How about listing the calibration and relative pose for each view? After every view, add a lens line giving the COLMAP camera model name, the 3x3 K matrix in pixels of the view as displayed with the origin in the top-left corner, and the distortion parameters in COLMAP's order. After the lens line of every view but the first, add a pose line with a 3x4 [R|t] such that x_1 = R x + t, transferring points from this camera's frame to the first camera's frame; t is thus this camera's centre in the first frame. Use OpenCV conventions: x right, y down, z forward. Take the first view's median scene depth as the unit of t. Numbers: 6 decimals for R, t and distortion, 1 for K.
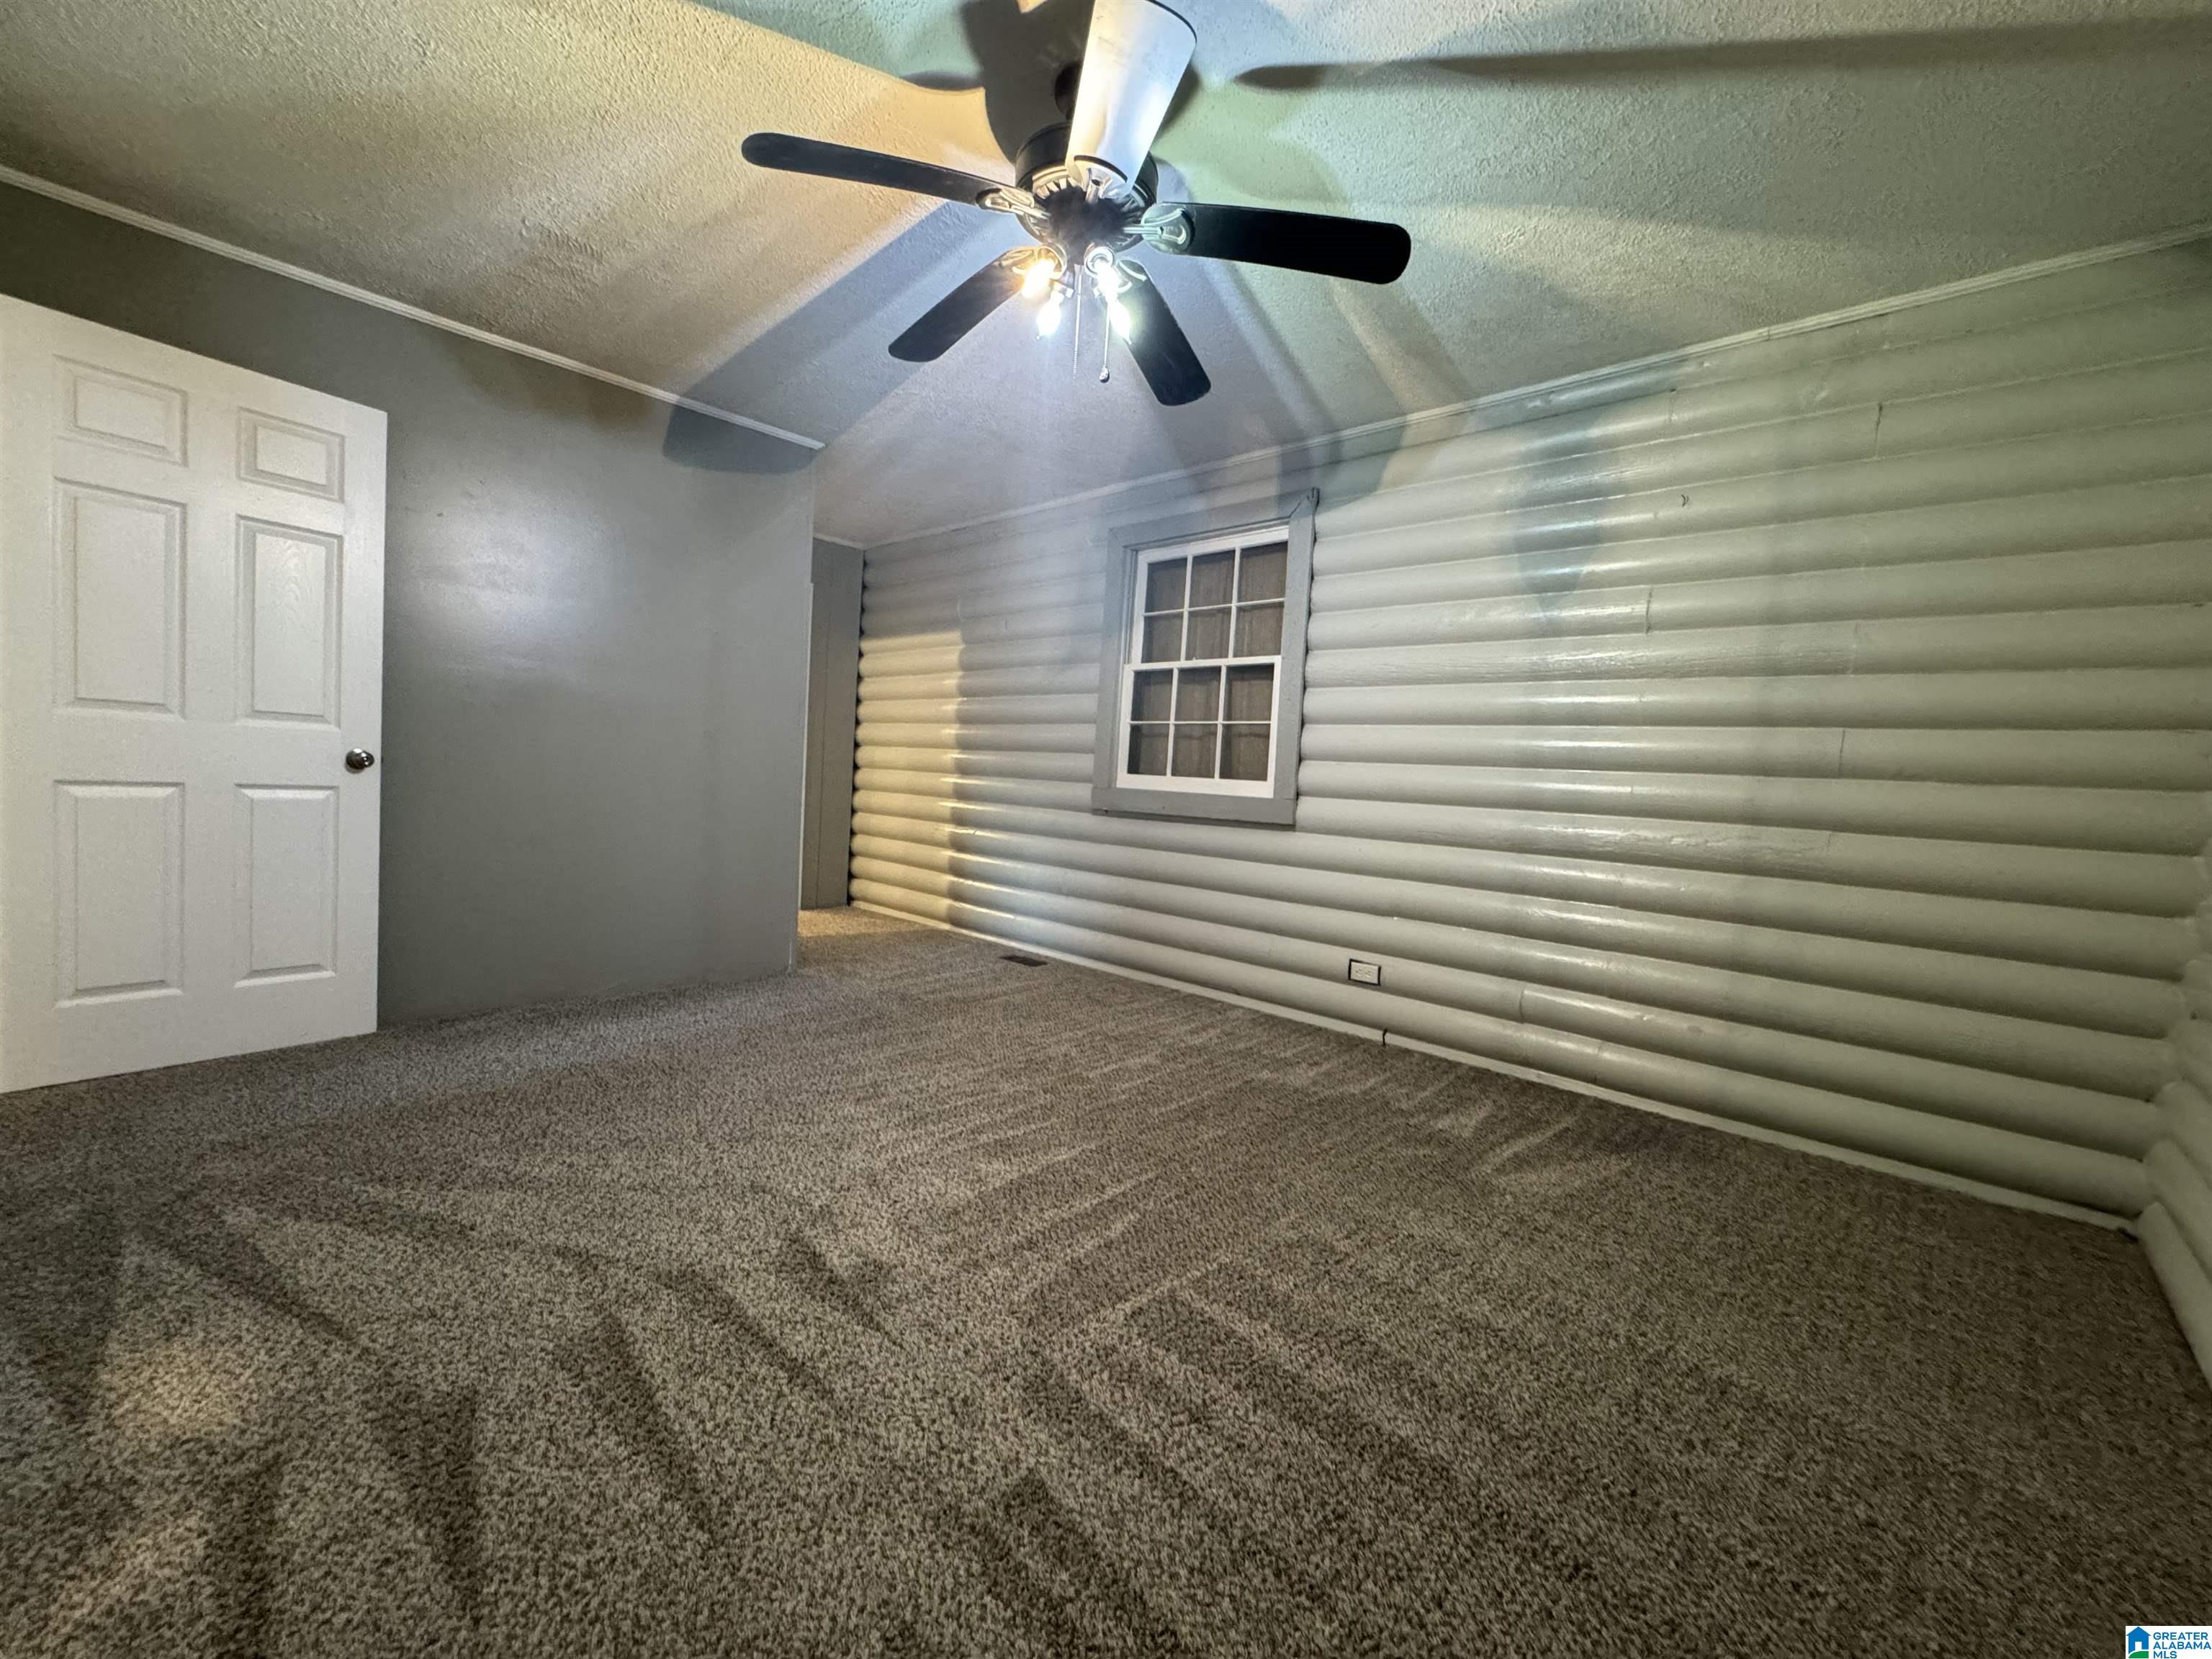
lens RADIAL K [[882.6, 0, 1098.4], [0, 882.6, 834.0], [0, 0, 1]] dist [-0.002872, -0.000107]
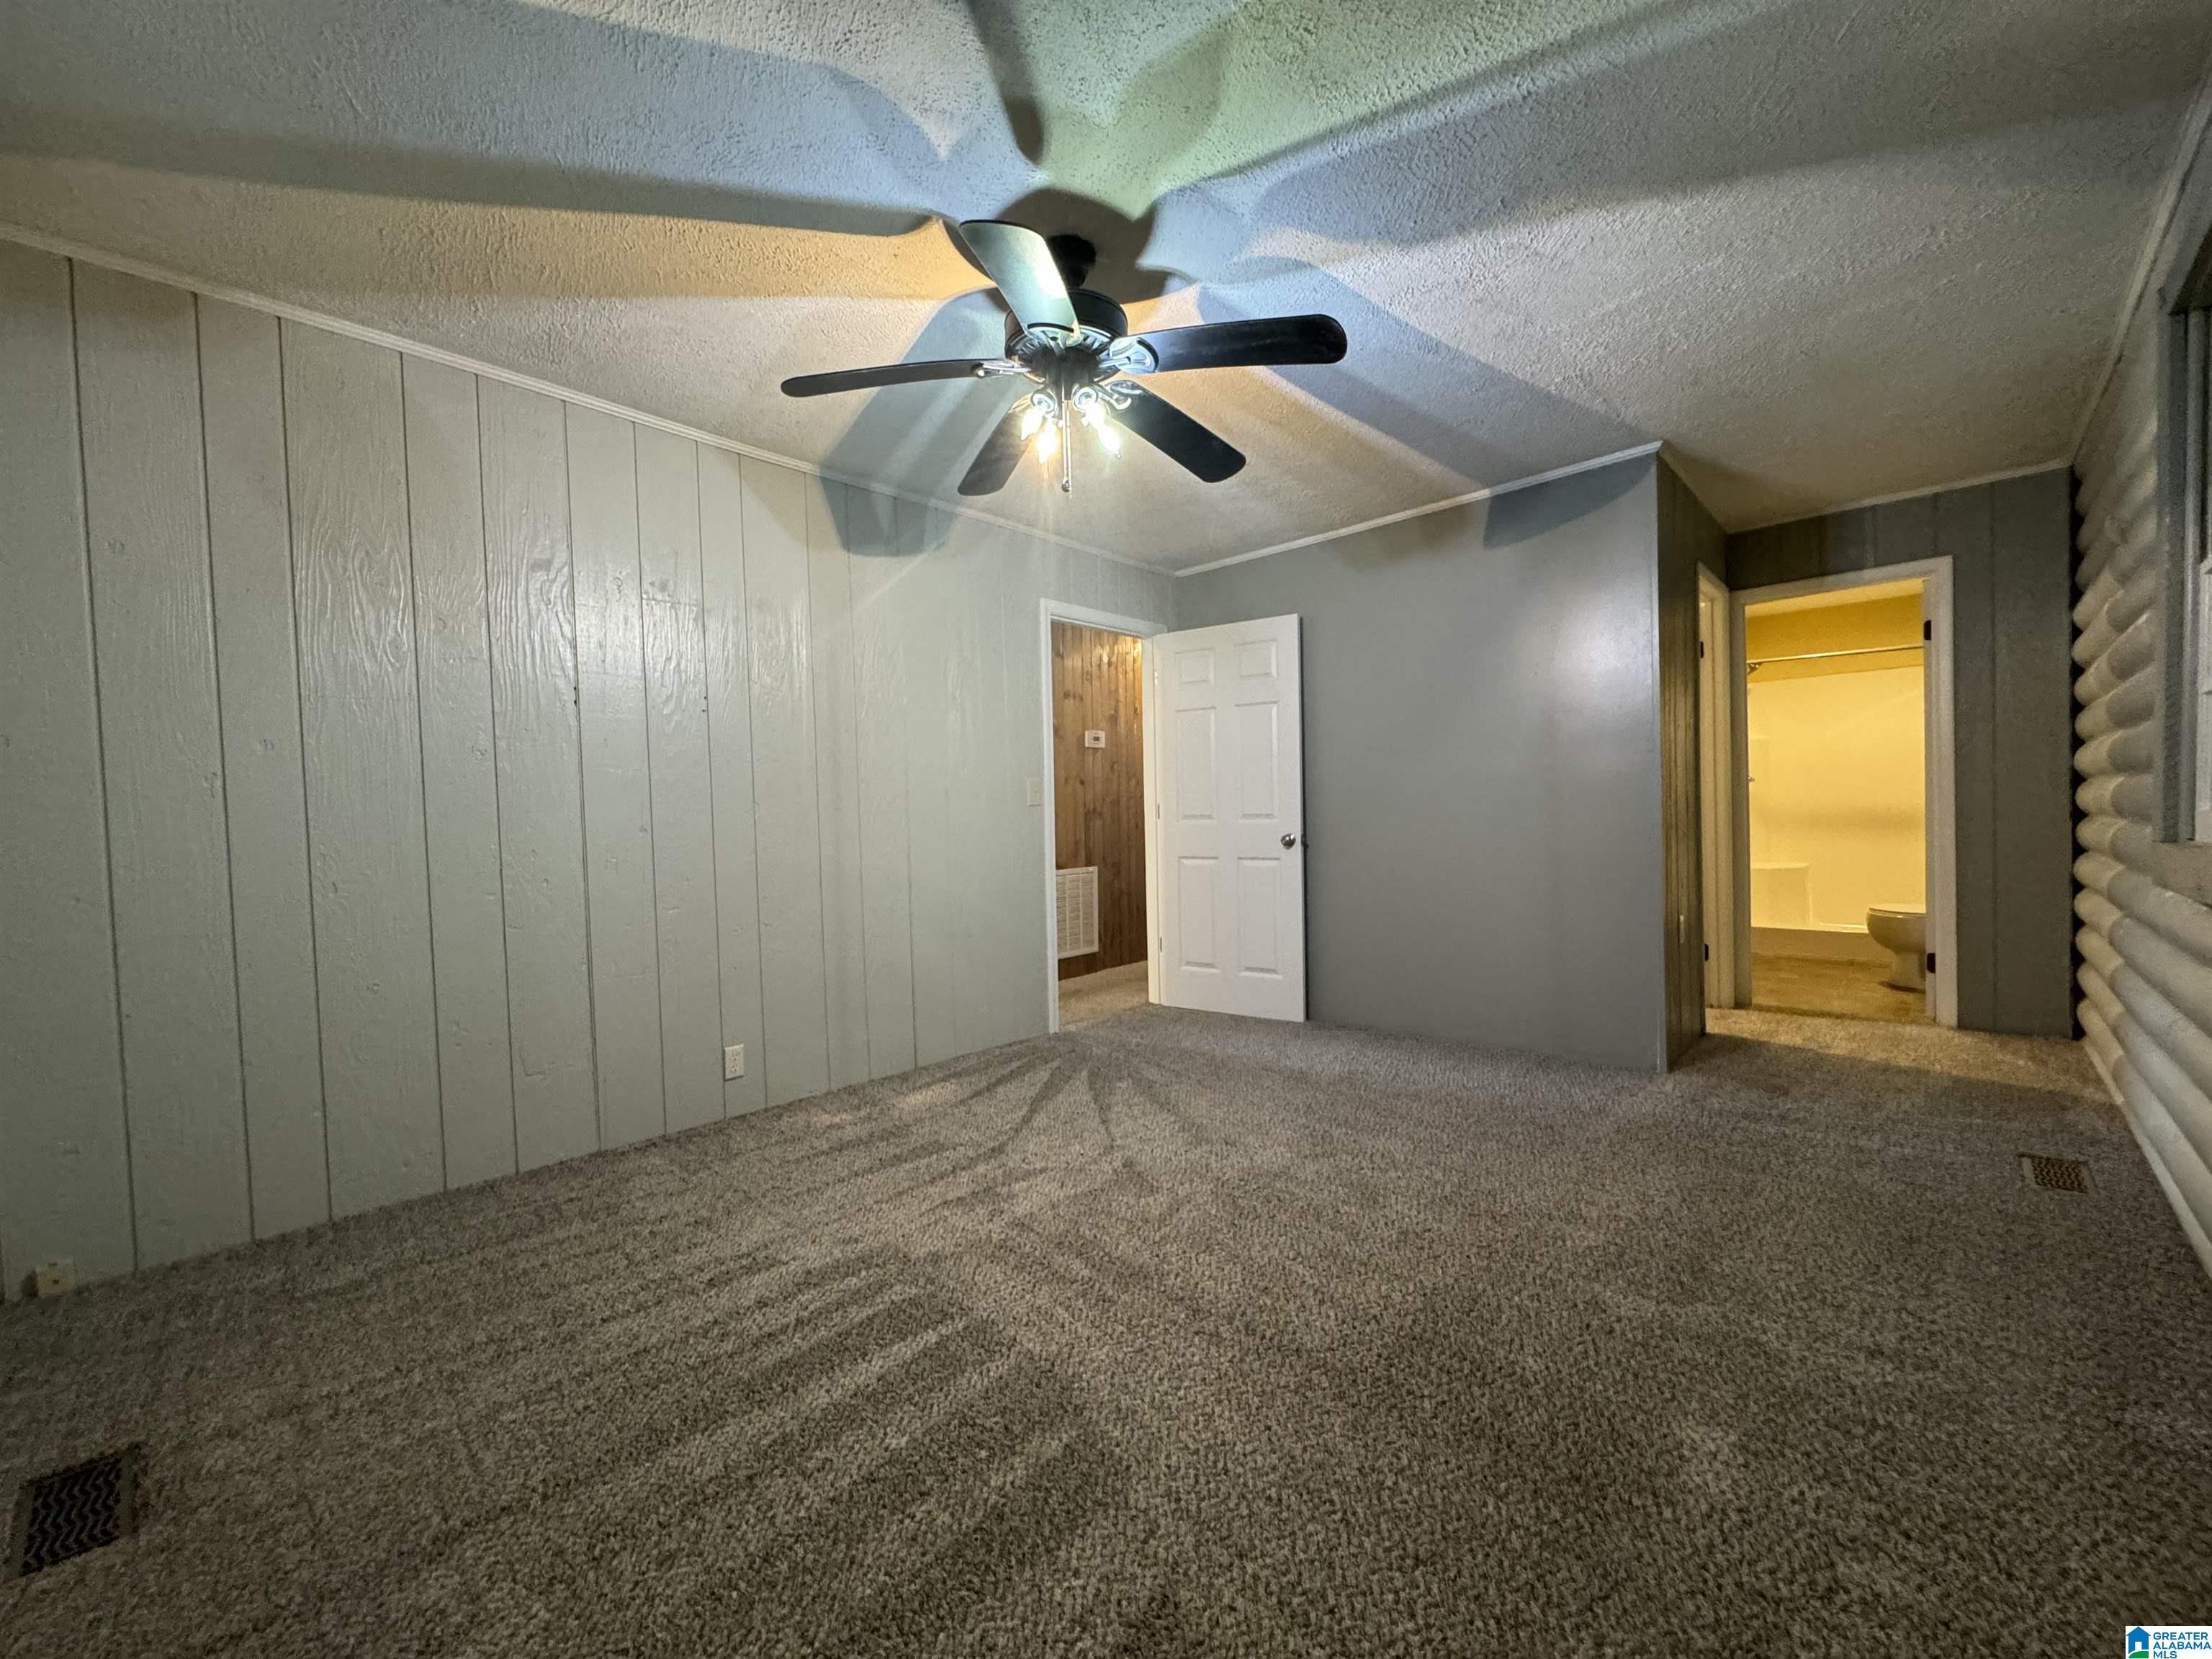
lens RADIAL K [[882.6, 0, 1105.1], [0, 882.6, 821.8], [0, 0, 1]] dist [-0.002872, -0.000107]
pose [[-0.010619, -0.055437, -0.998406, 1.054473], [-0.040145, 0.997681, -0.054970, -0.028213], [0.999137, 0.039498, -0.012819, 1.032686]]
